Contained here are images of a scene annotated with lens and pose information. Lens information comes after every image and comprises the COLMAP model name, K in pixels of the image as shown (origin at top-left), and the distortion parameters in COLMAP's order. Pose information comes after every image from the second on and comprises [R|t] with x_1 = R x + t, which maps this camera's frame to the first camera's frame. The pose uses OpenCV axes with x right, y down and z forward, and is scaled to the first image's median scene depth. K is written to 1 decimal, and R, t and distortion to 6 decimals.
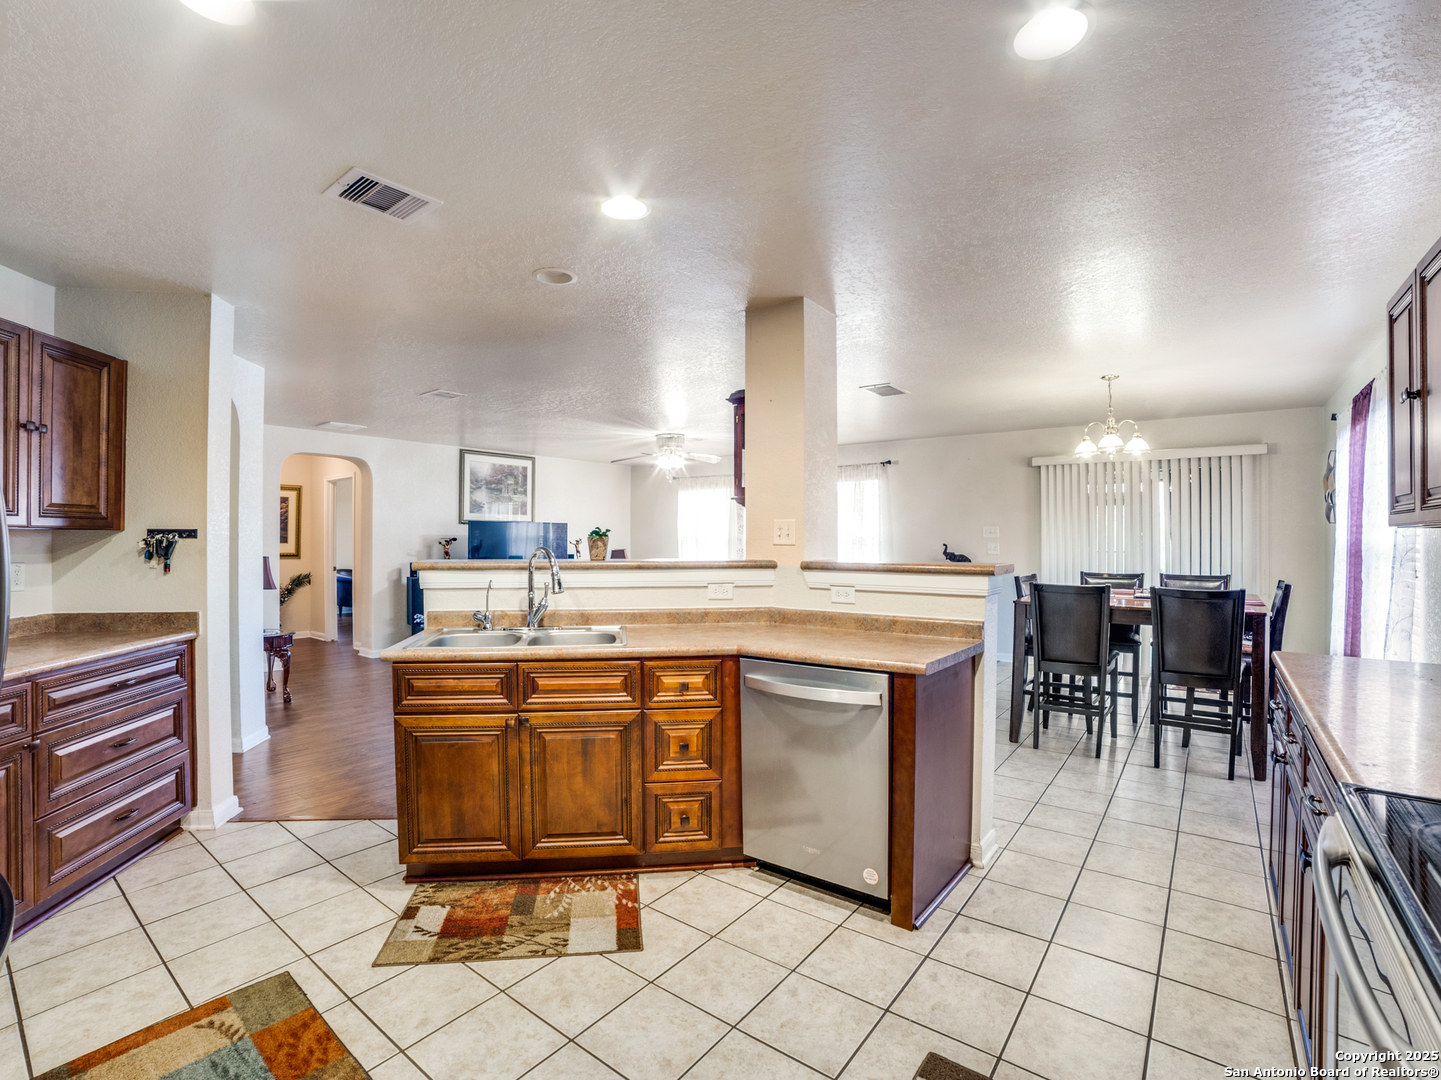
lens RADIAL K [[678.8, 0, 720.5], [0, 678.8, 540.0], [0, 0, 1]] dist [-0.000888, -0.000349]
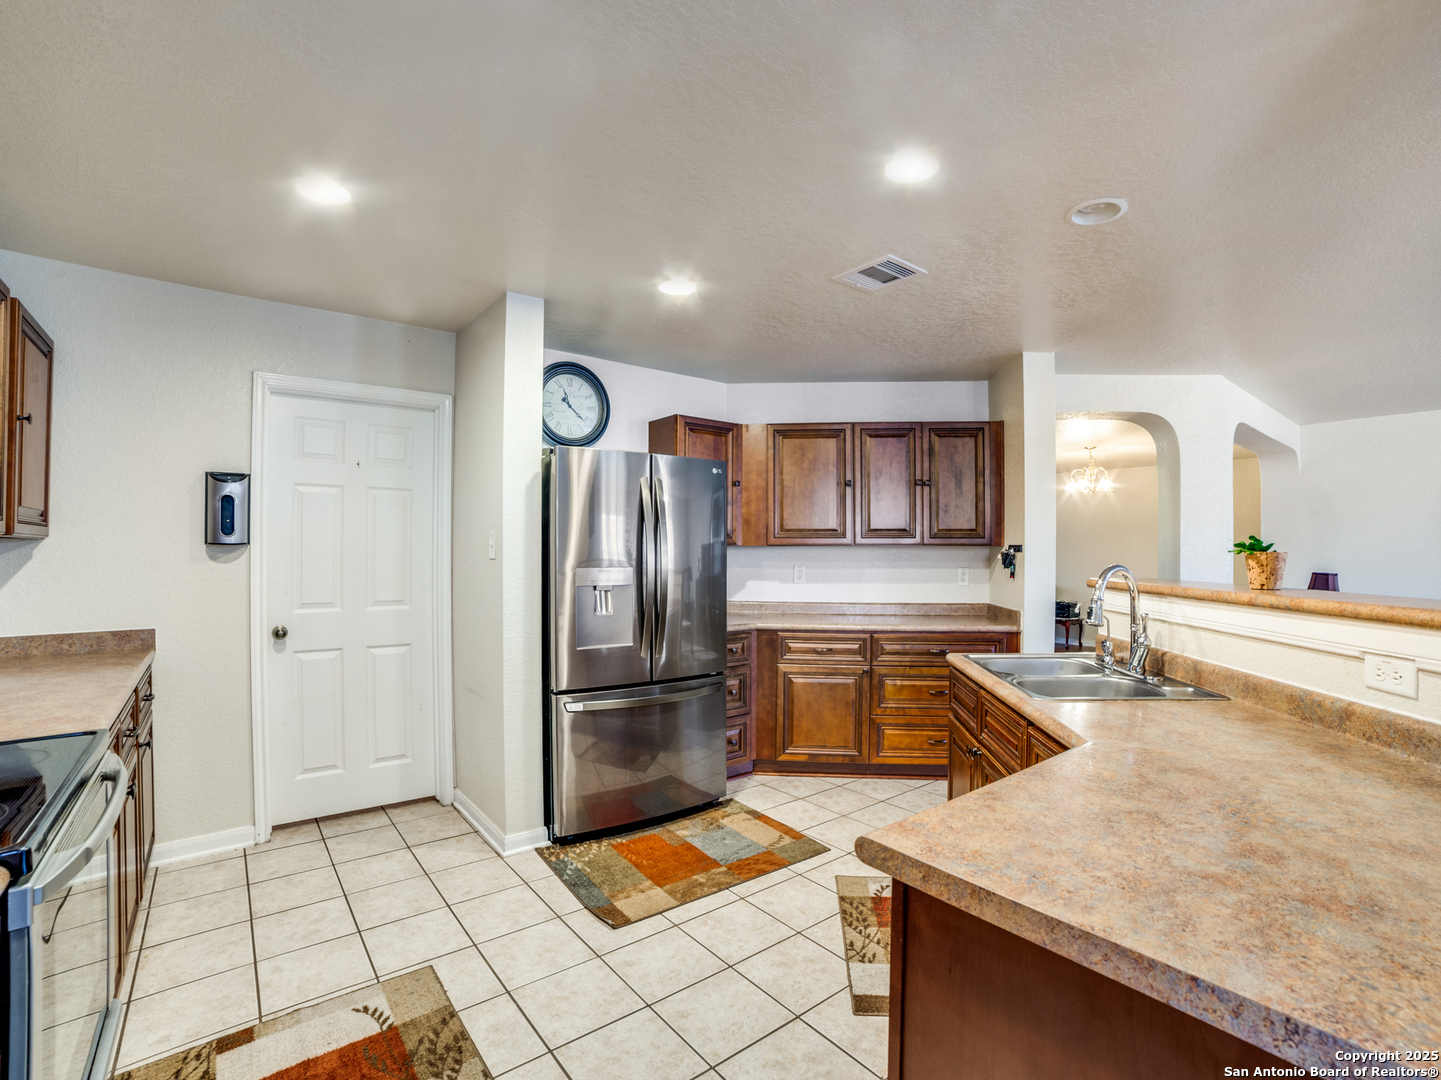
lens RADIAL K [[704.4, 0, 720.5], [0, 704.4, 540.0], [0, 0, 1]] dist [-0.000234, 0.000144]
pose [[-0.209592, -0.015101, -0.977672, 0.721279], [-0.006042, 0.999882, -0.014148, -0.003386], [0.977770, 0.002942, -0.209658, 0.874963]]
